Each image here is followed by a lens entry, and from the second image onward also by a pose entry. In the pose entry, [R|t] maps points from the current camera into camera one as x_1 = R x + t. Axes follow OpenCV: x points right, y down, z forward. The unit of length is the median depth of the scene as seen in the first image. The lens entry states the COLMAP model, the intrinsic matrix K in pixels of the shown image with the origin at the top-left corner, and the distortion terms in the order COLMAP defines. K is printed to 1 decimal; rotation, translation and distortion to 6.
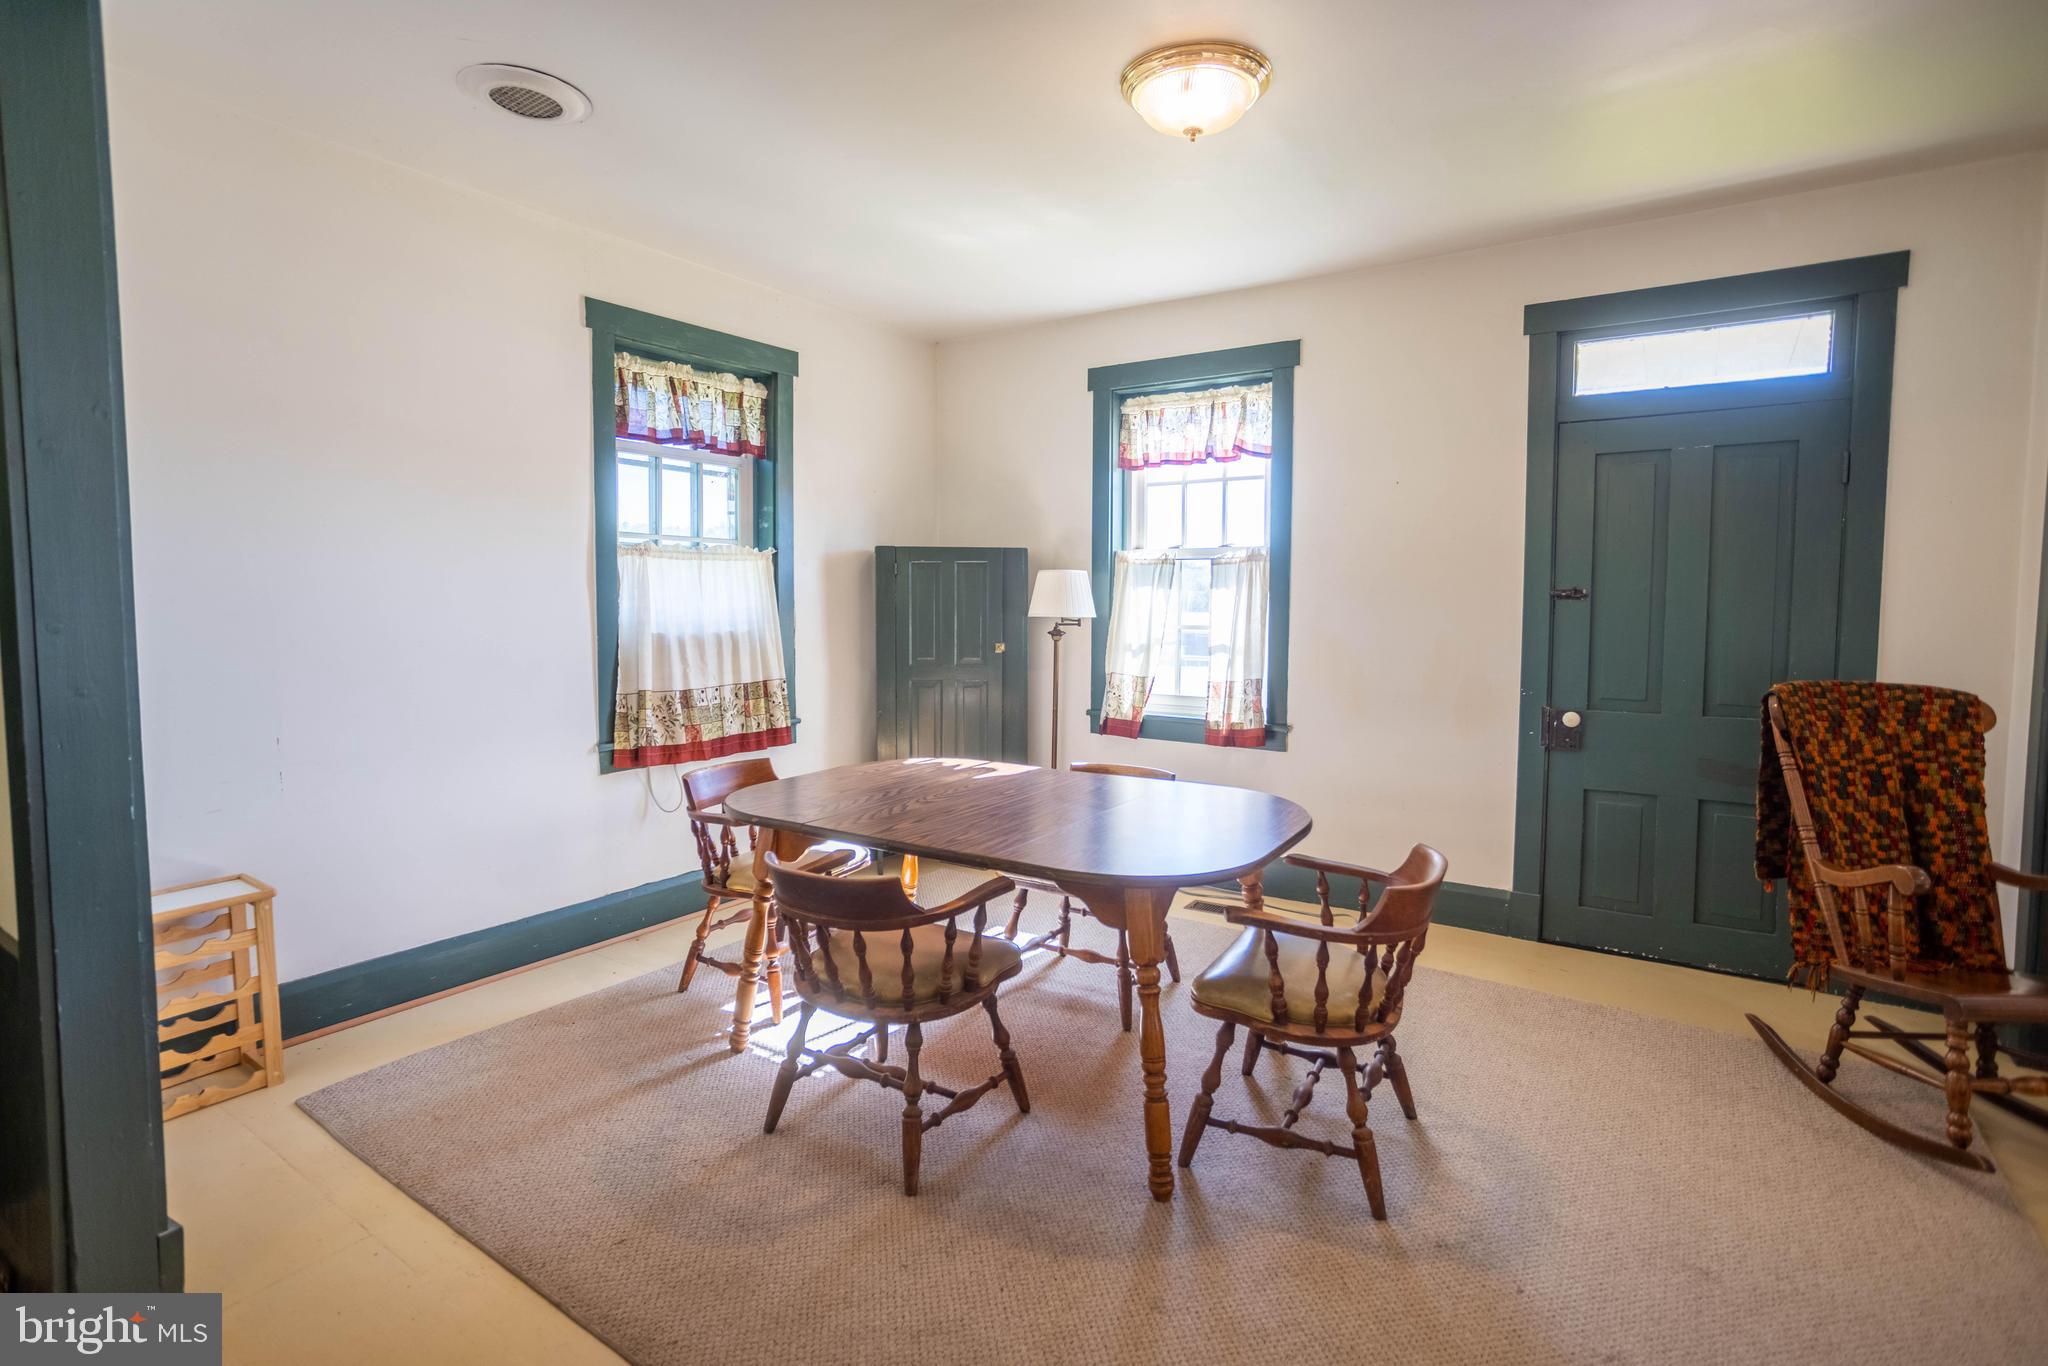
lens RADIAL K [[1023.1, 0, 1008.6], [0, 1023.1, 669.8], [0, 0, 1]] dist [-0.012280, 0.006648]
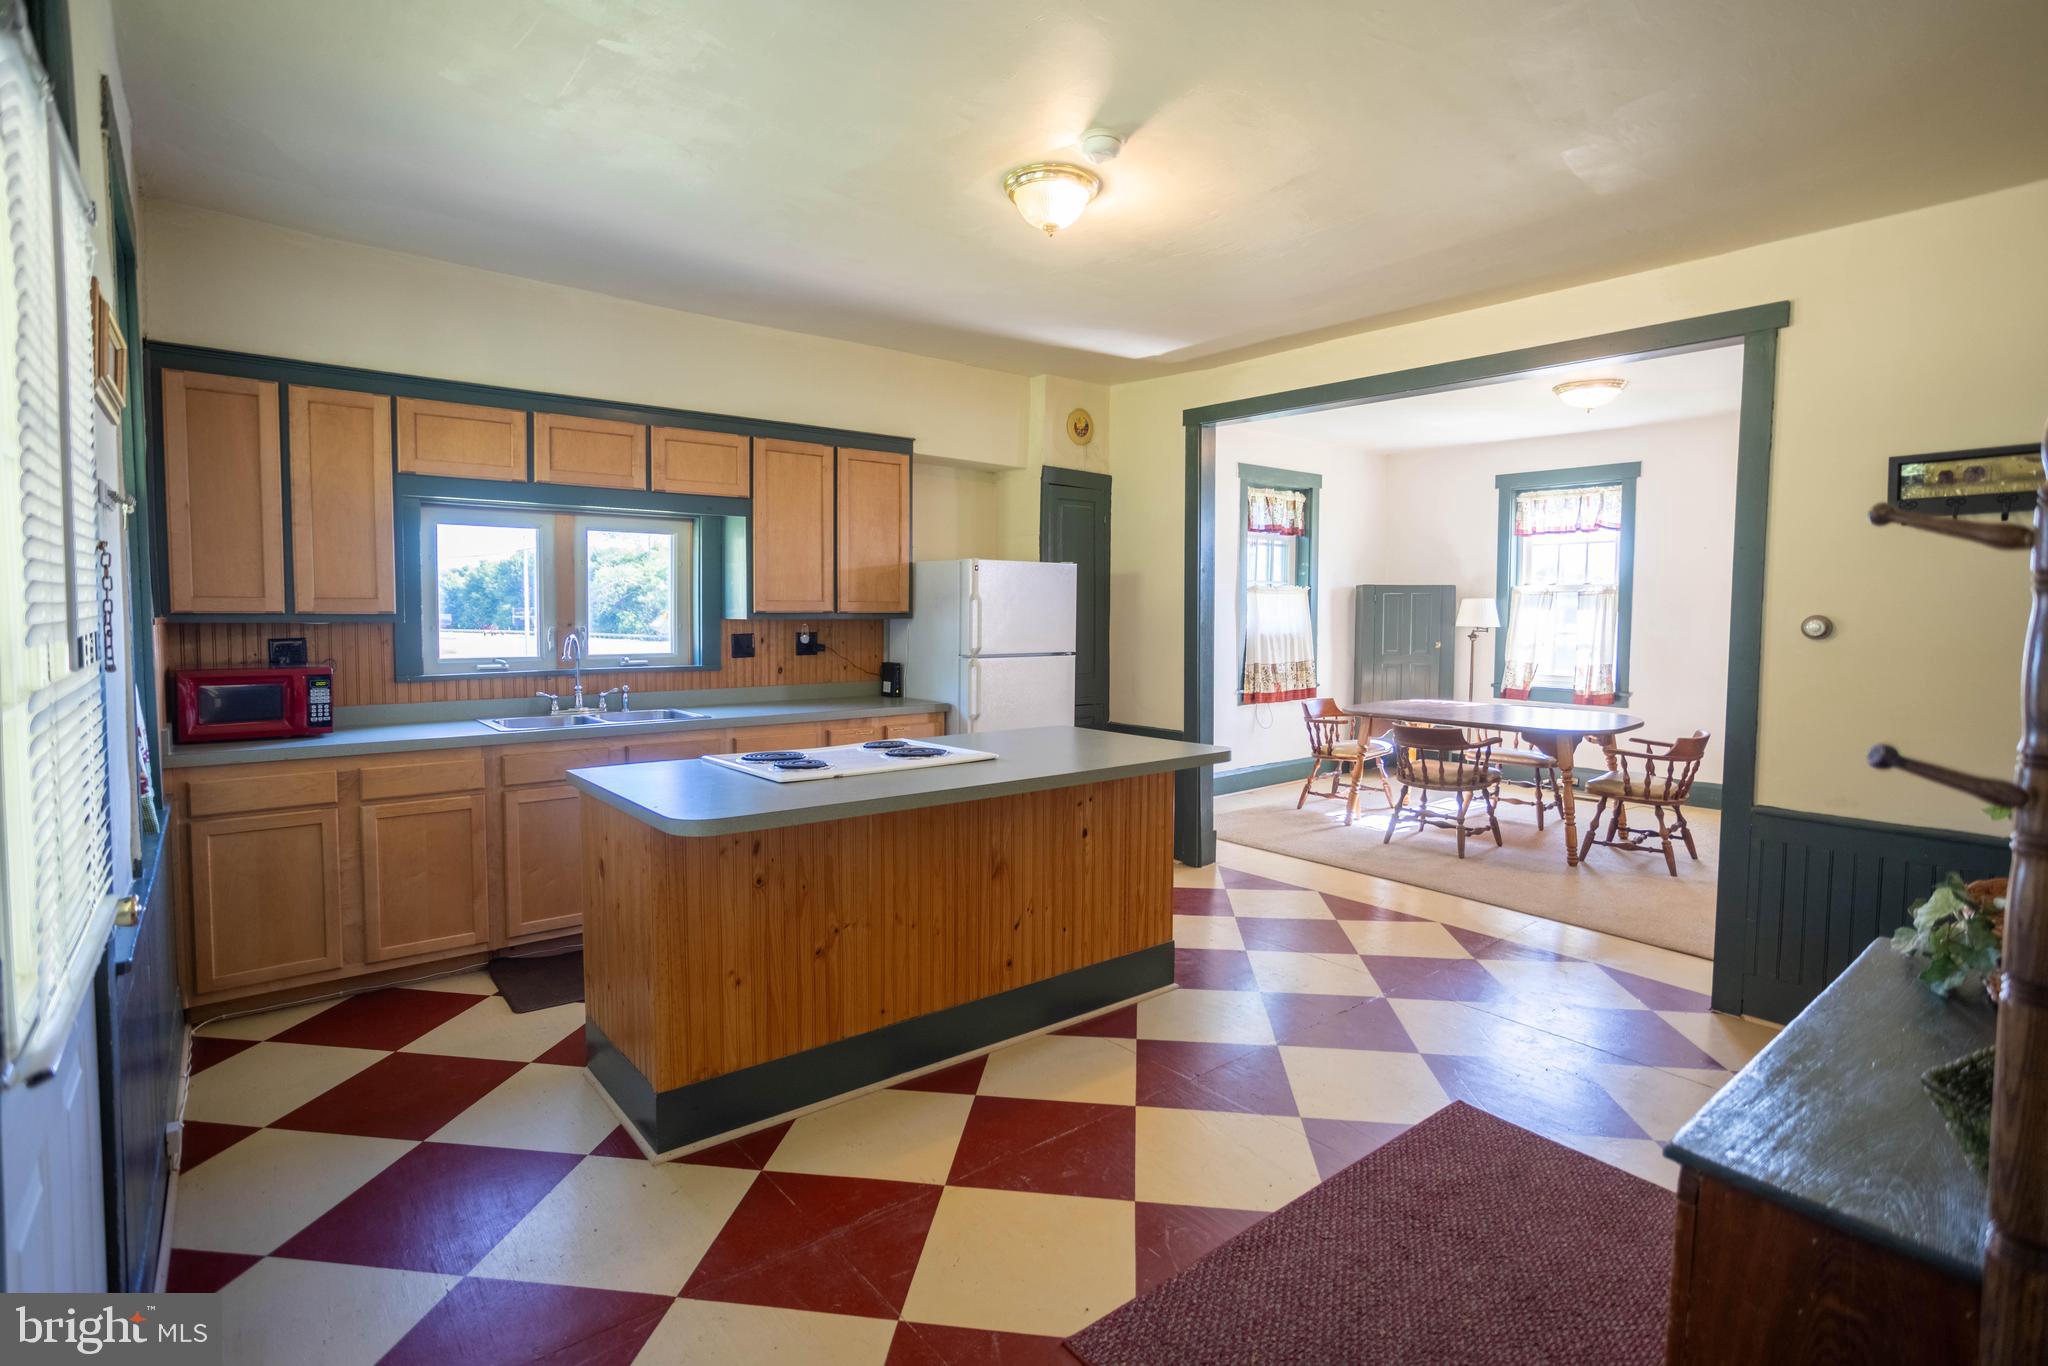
lens RADIAL K [[1023.1, 0, 1037.7], [0, 1023.1, 670.1], [0, 0, 1]] dist [-0.012280, 0.006648]
pose [[0.968529, 0.015492, -0.248417, -0.245285], [-0.018655, 0.999772, -0.010381, 0.053271], [0.248199, 0.014689, 0.968598, -0.839469]]
